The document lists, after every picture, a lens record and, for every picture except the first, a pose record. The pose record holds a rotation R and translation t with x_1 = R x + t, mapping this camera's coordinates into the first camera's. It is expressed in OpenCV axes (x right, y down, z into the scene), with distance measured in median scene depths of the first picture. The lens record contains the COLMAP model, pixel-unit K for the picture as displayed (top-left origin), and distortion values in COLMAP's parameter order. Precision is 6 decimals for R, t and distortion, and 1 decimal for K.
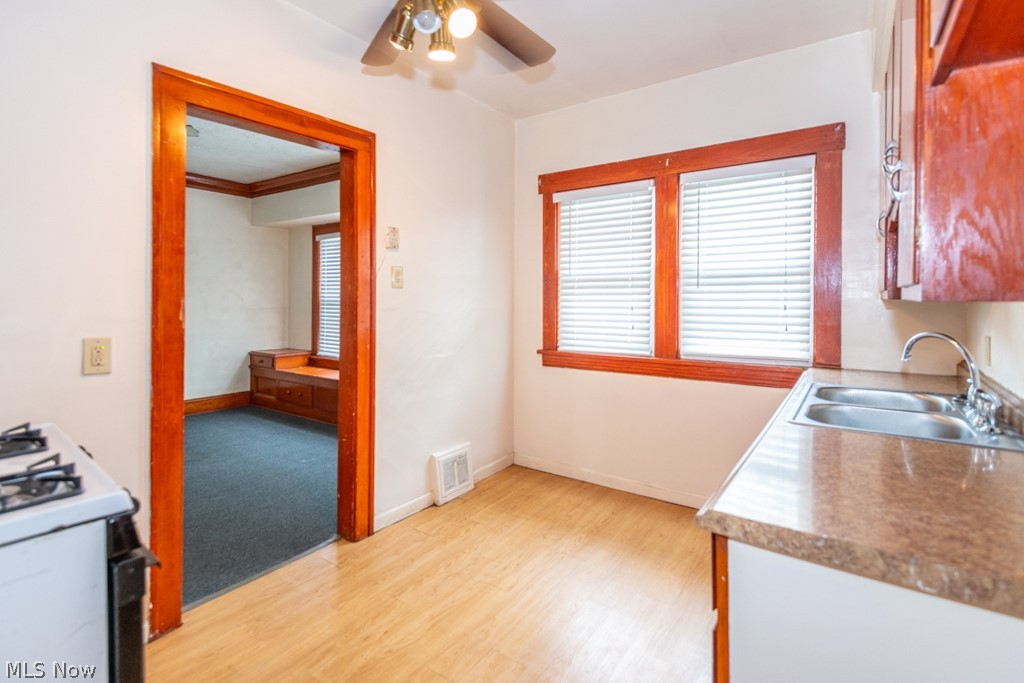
lens RADIAL K [[515.3, 0, 512.8], [0, 515.3, 296.8], [0, 0, 1]] dist [0.000984, -0.000508]
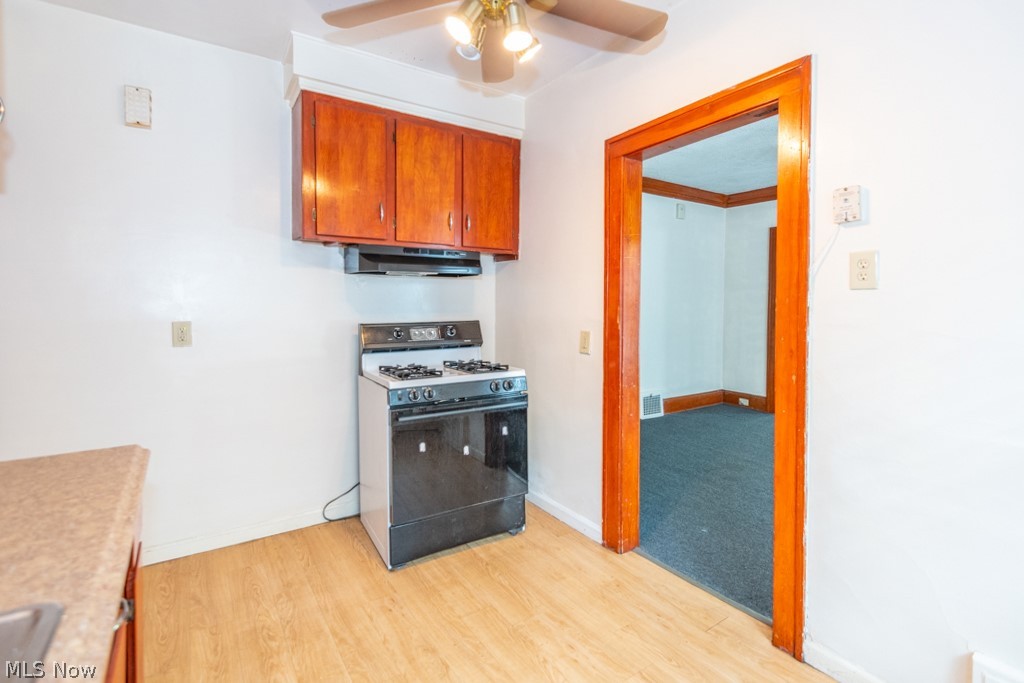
lens RADIAL K [[480.9, 0, 504.9], [0, 480.9, 306.5], [0, 0, 1]] dist [0.002172, -0.000097]
pose [[-0.377687, 0.004699, -0.925921, 0.553389], [0.003308, 0.999988, 0.003725, -0.002664], [0.925927, -0.001656, -0.377698, 1.087951]]
